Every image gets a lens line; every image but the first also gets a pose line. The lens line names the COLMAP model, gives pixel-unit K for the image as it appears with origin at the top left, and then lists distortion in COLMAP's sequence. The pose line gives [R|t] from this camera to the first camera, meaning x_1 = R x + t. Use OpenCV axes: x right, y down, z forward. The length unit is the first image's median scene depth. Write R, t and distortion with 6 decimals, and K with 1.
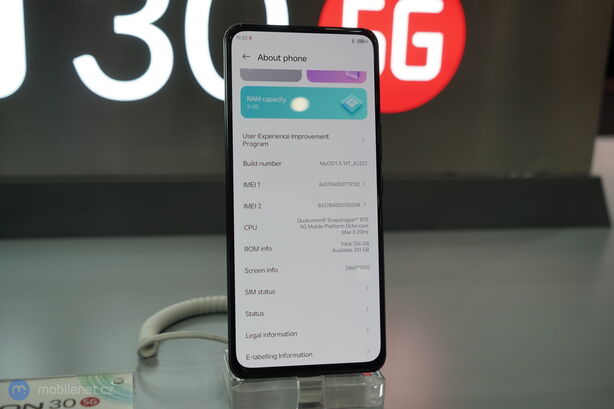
lens RADIAL K [[784.0, 0, 307.0], [0, 784.0, 204.5], [0, 0, 1]] dist [0.007624, 0.028267]
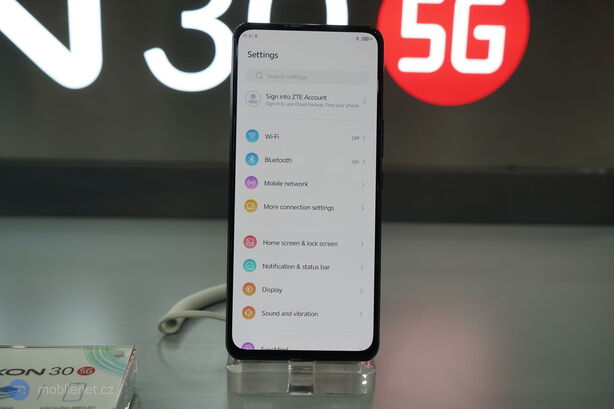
lens RADIAL K [[769.1, 0, 307.0], [0, 769.1, 204.5], [0, 0, 1]] dist [0.025214, -0.016790]
pose [[0.986501, 0.033046, -0.160387, 0.161588], [-0.030023, 0.999324, 0.021237, -0.011011], [0.160980, -0.016135, 0.986826, -0.007808]]
